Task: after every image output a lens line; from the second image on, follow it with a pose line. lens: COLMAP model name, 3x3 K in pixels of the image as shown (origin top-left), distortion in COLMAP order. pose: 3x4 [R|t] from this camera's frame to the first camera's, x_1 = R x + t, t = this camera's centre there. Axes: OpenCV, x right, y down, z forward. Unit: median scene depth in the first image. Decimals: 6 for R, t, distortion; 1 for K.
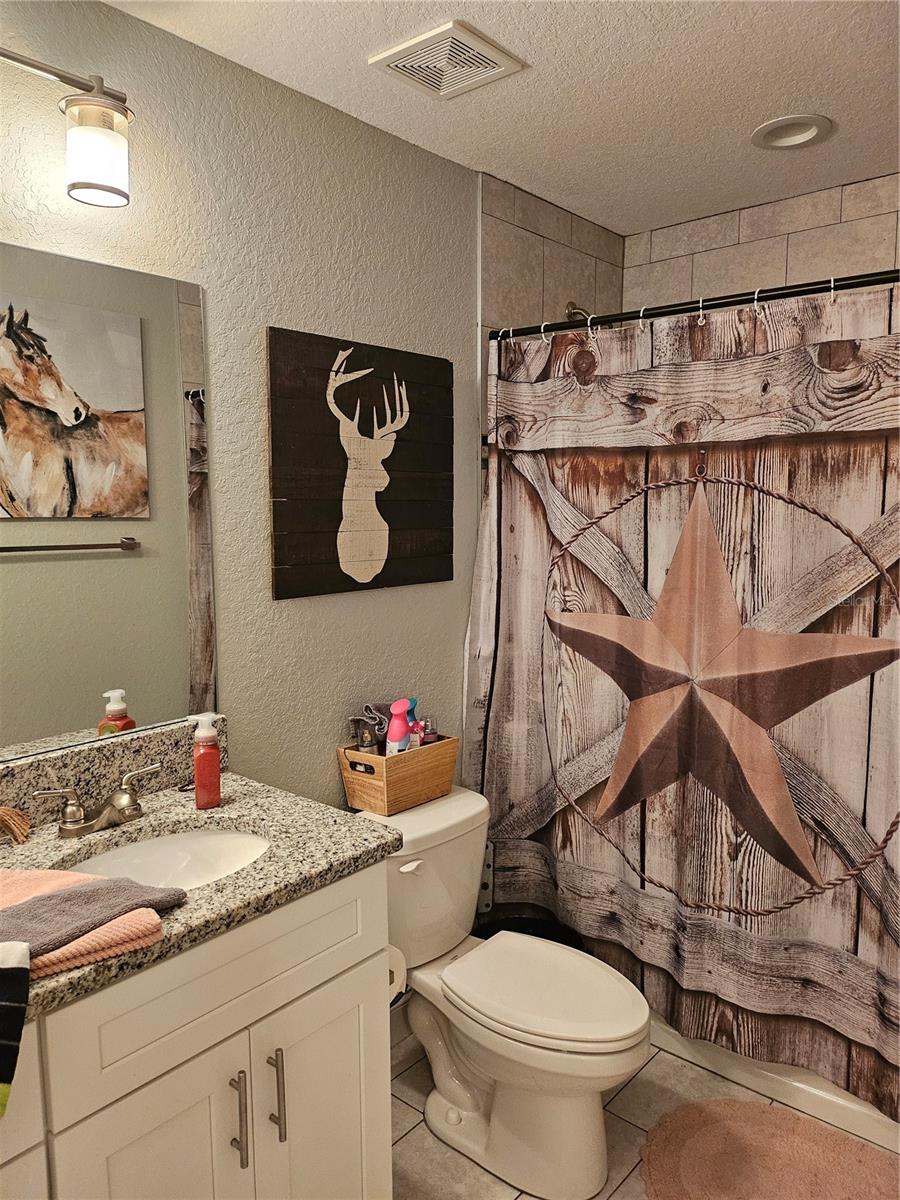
lens RADIAL K [[845.0, 0, 447.0], [0, 845.0, 602.0], [0, 0, 1]] dist [0.072309, -0.083705]
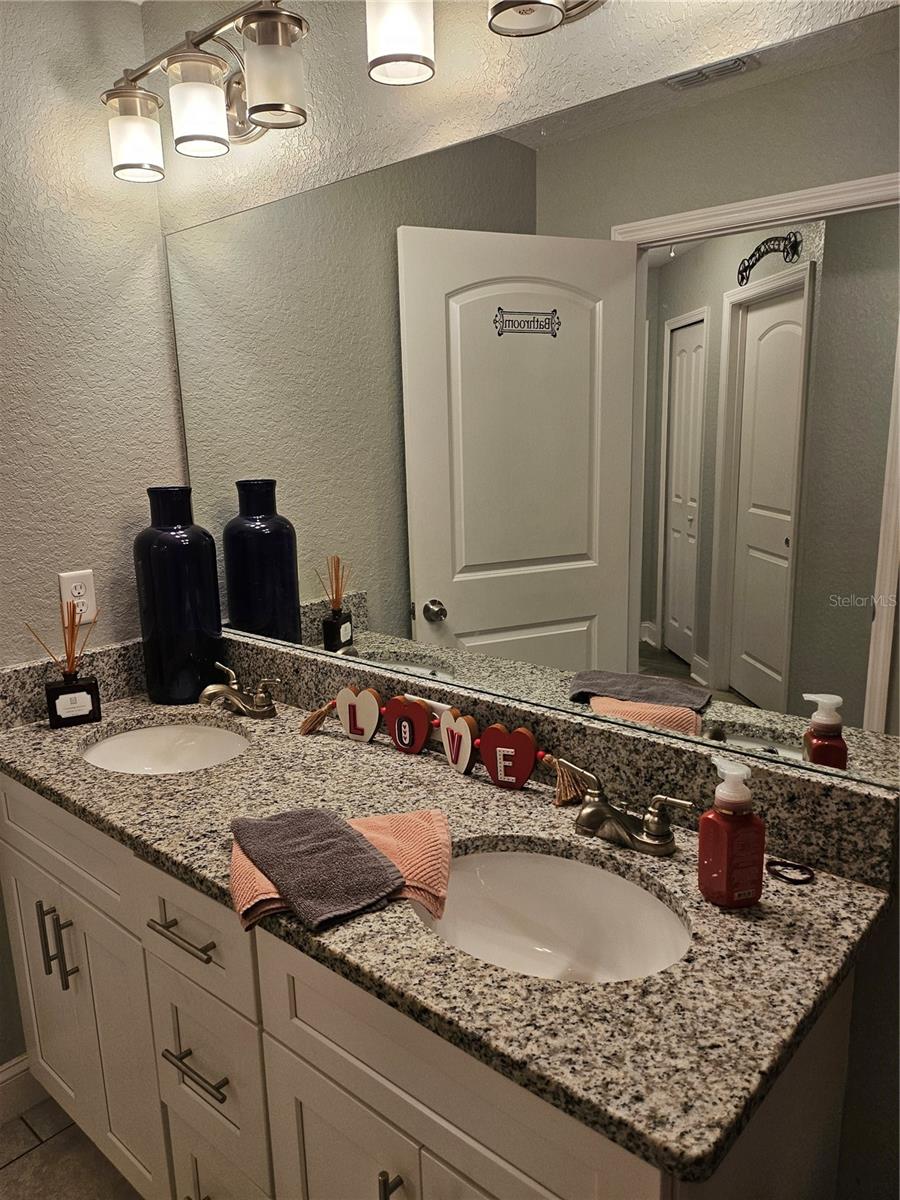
lens RADIAL K [[845.0, 0, 446.5], [0, 845.0, 604.7], [0, 0, 1]] dist [0.072309, -0.083705]
pose [[-0.023608, 0.208212, -0.977799, 0.328649], [-0.089474, 0.973706, 0.209501, -0.101334], [0.995709, 0.092433, -0.004358, 0.808858]]
